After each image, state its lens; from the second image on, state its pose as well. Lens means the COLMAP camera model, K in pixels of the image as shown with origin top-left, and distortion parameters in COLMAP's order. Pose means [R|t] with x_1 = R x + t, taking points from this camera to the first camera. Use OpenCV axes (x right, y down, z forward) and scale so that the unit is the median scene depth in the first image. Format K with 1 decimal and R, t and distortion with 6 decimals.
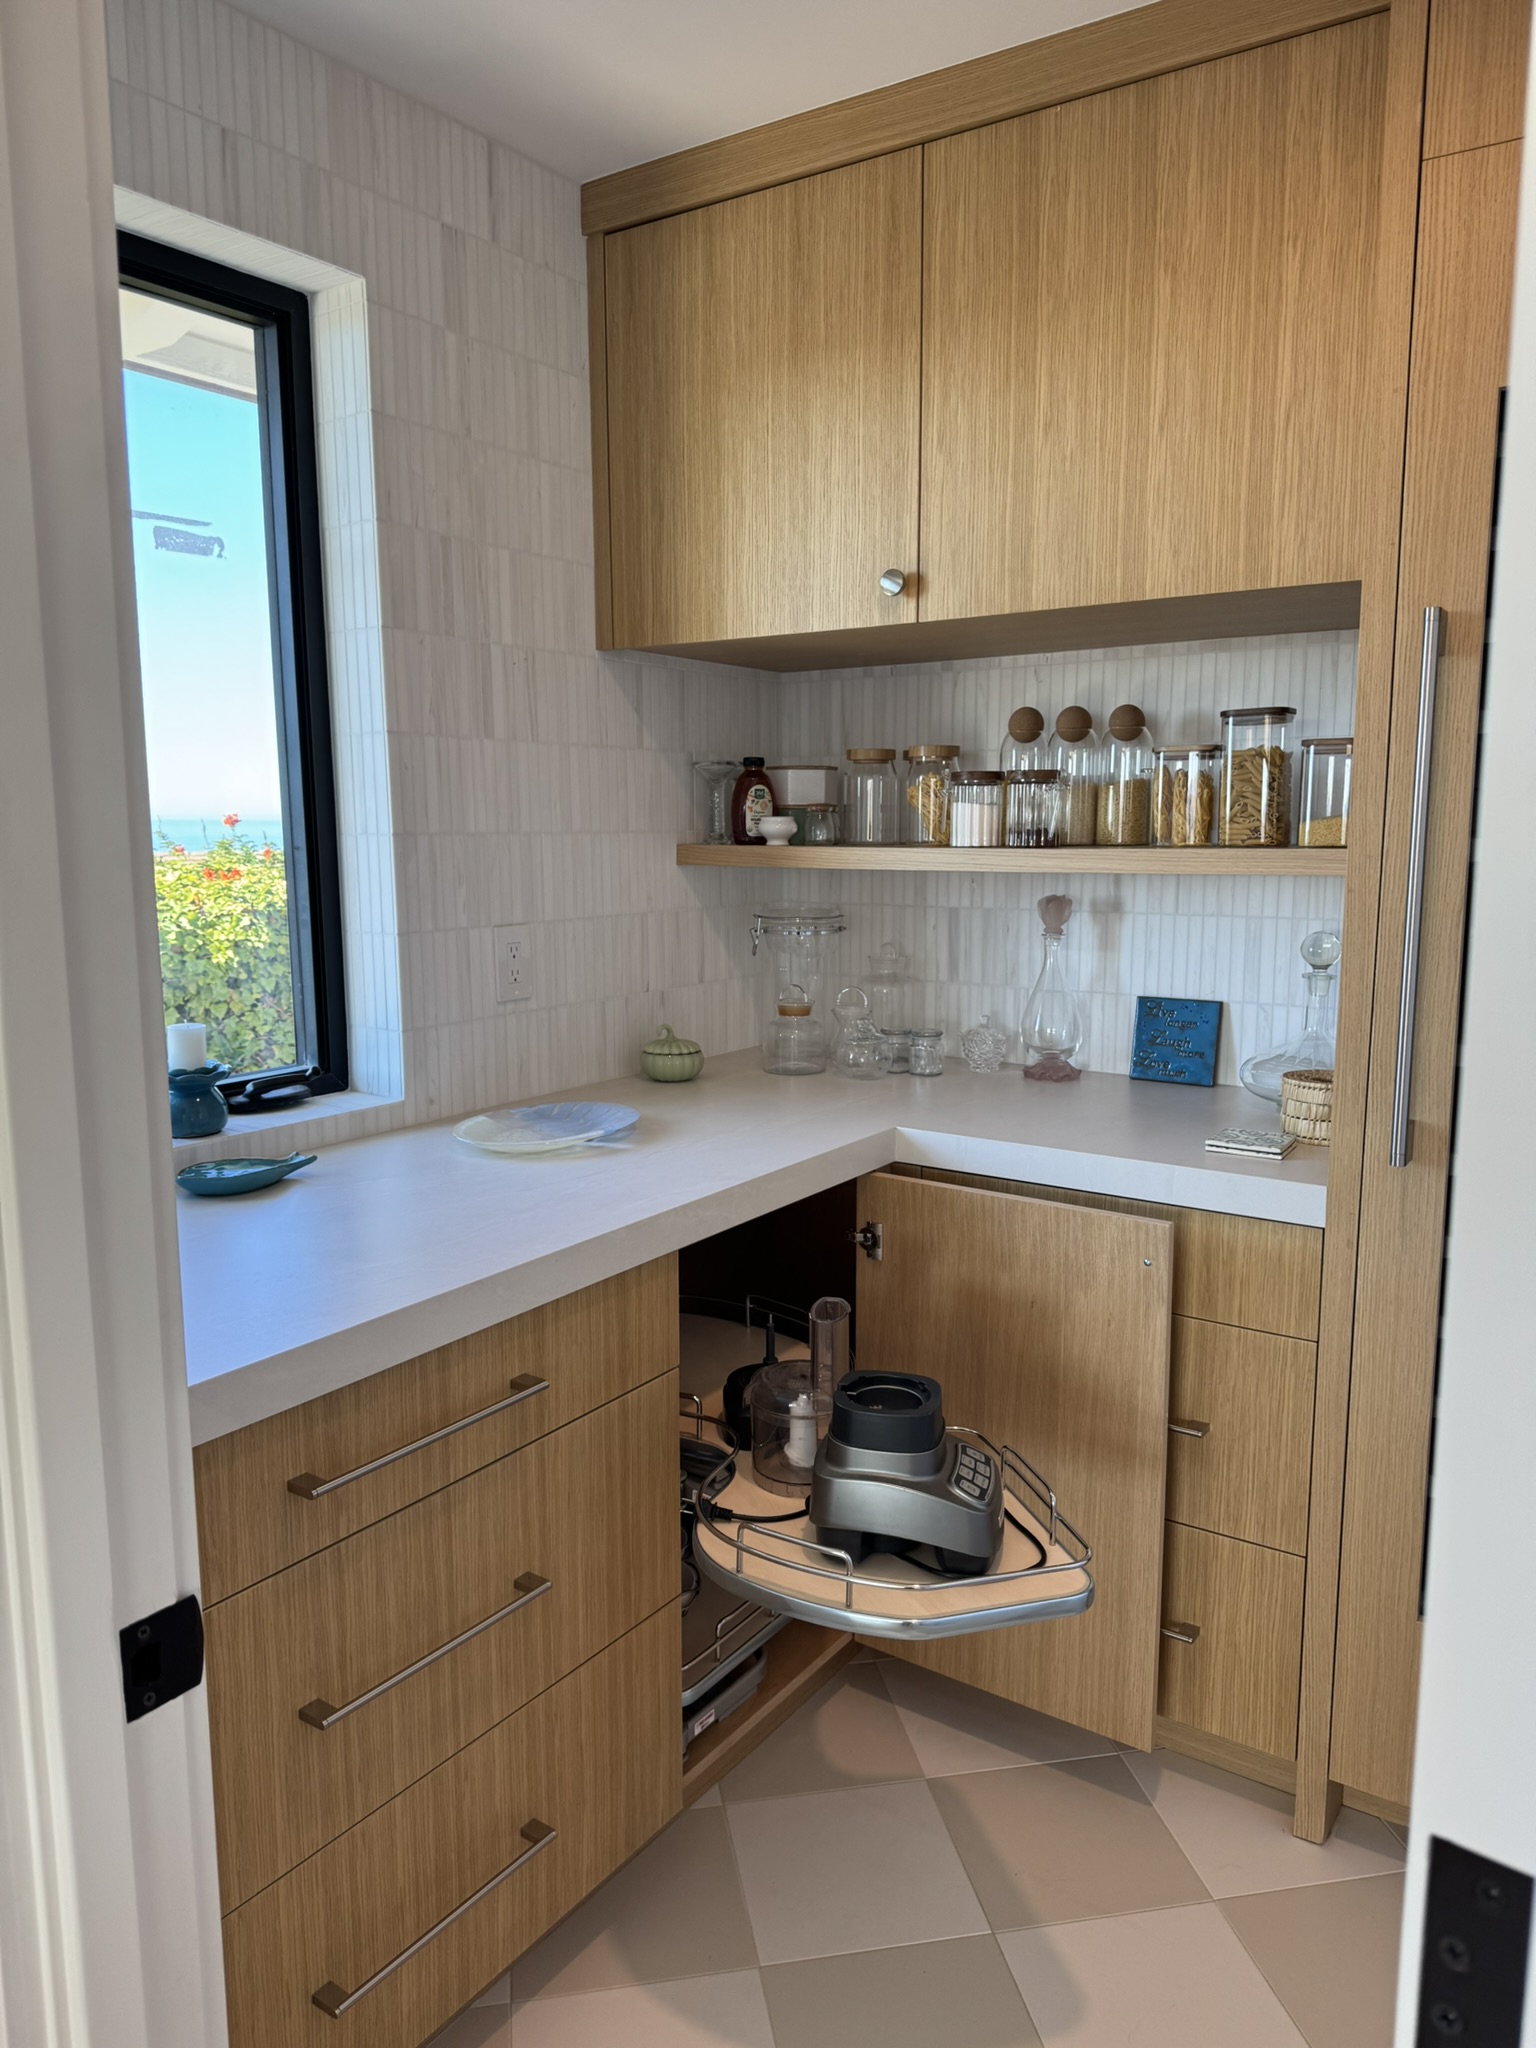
lens RADIAL K [[1454.0, 0, 760.0], [0, 1454.0, 1027.9], [0, 0, 1]] dist [0.089797, -0.148180]
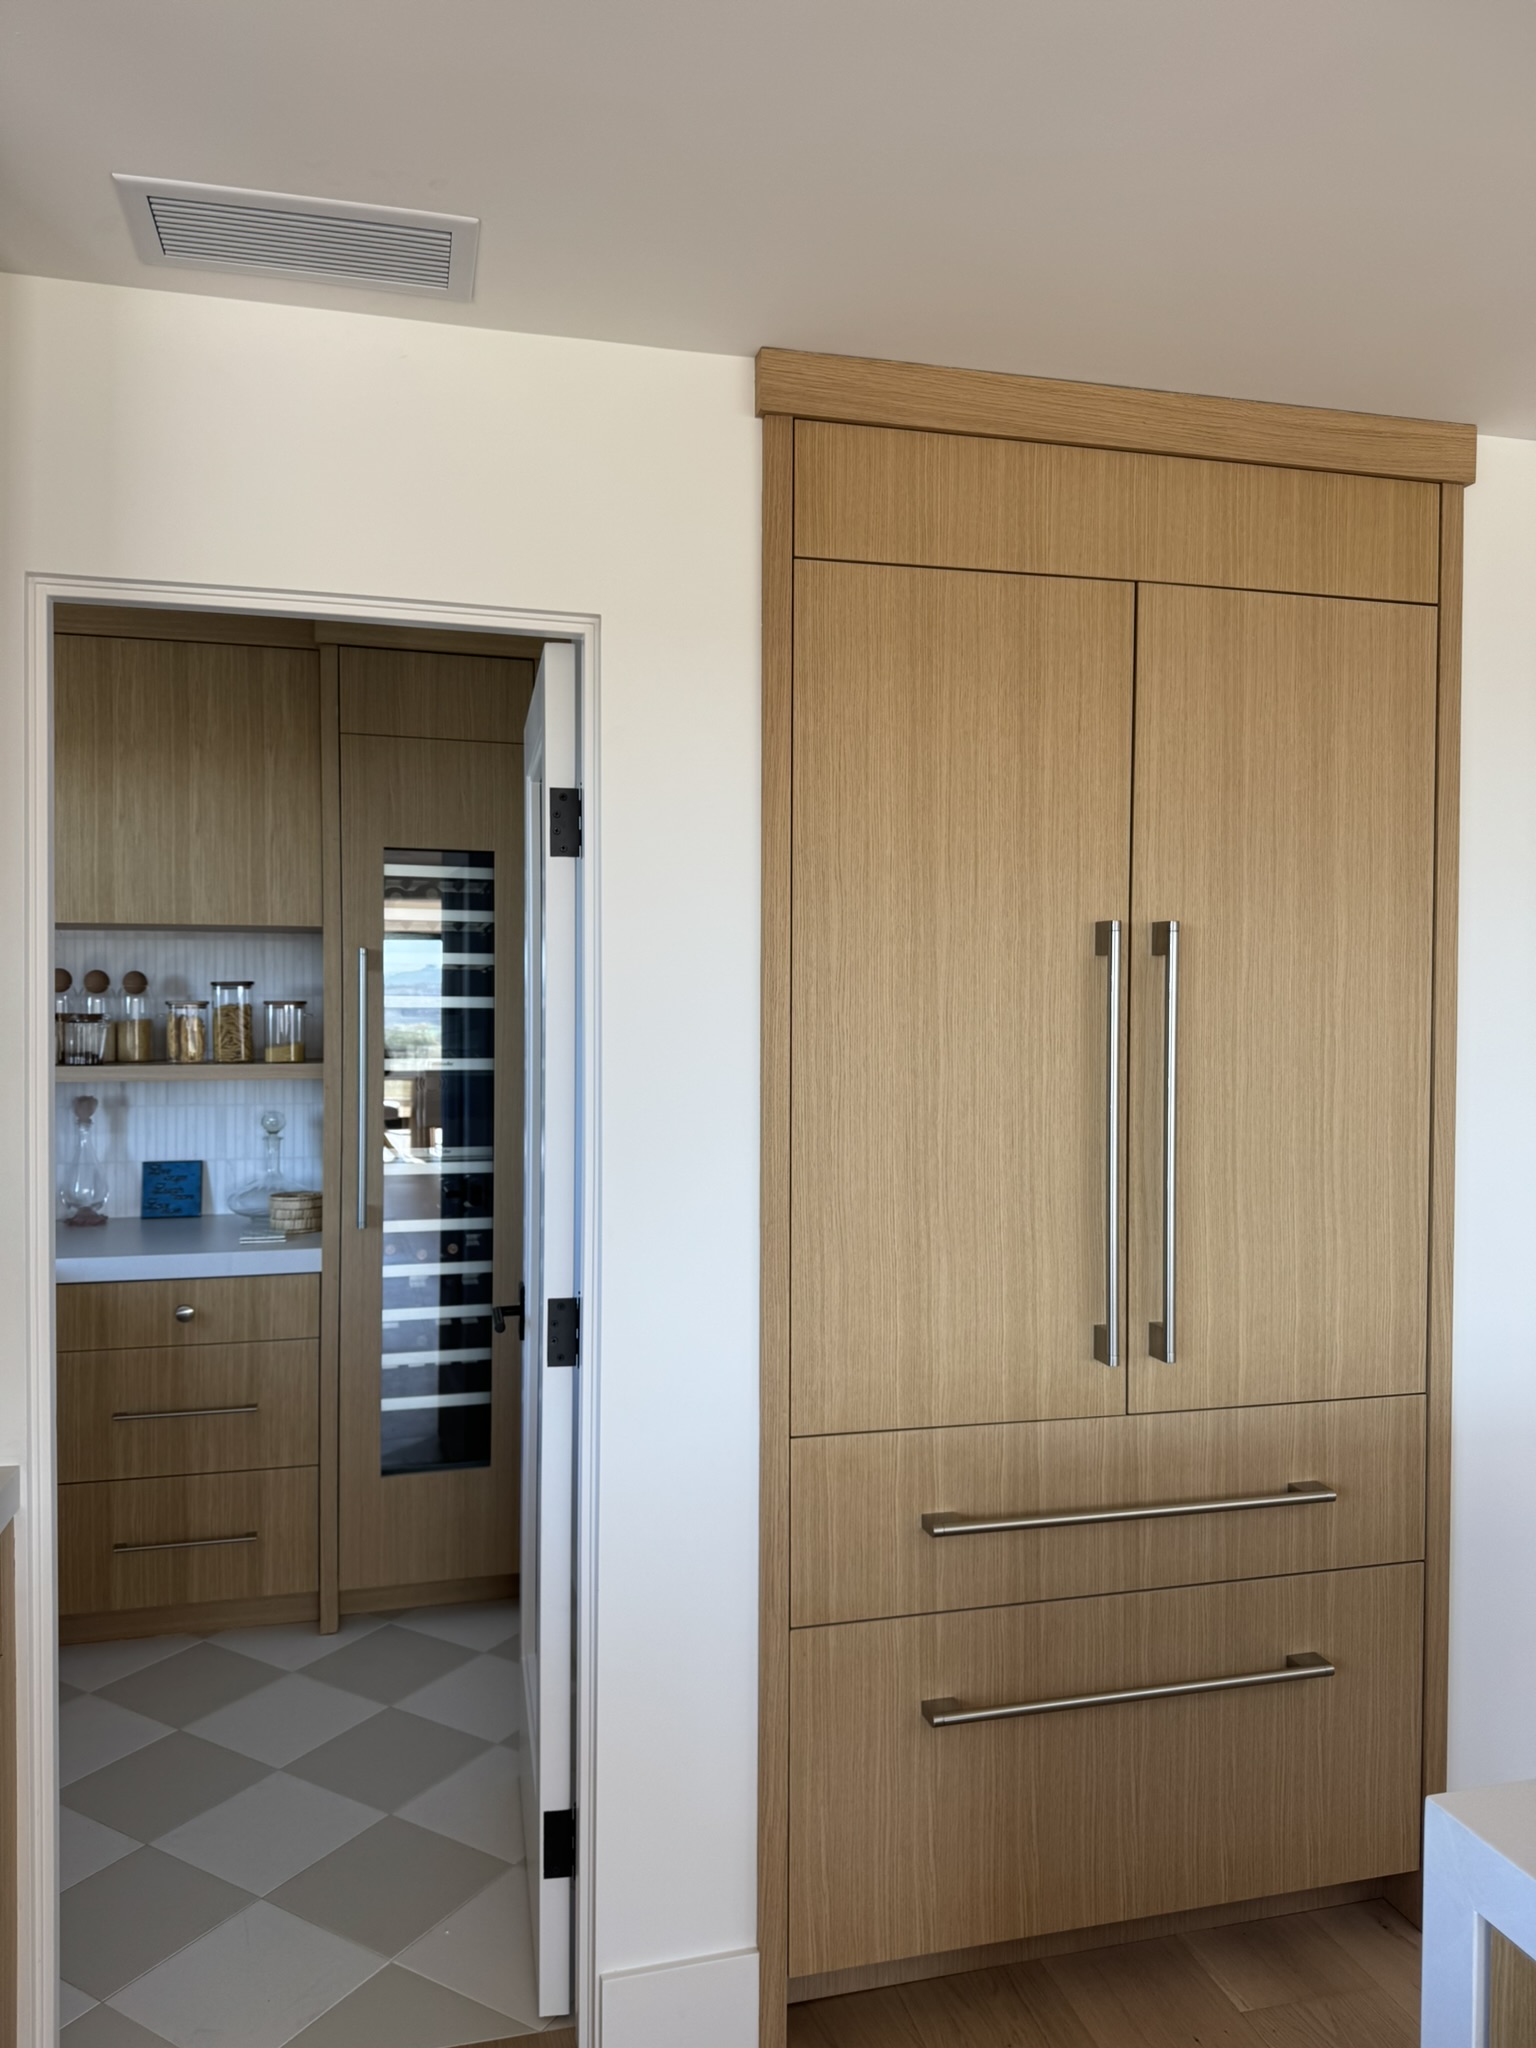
lens RADIAL K [[1443.4, 0, 768.0], [0, 1443.4, 1024.0], [0, 0, 1]] dist [0.188104, -0.390659]
pose [[0.655514, -0.007518, 0.755146, -0.512782], [0.103228, 0.991456, -0.079738, 0.027388], [-0.748095, 0.130222, 0.650689, -0.524476]]
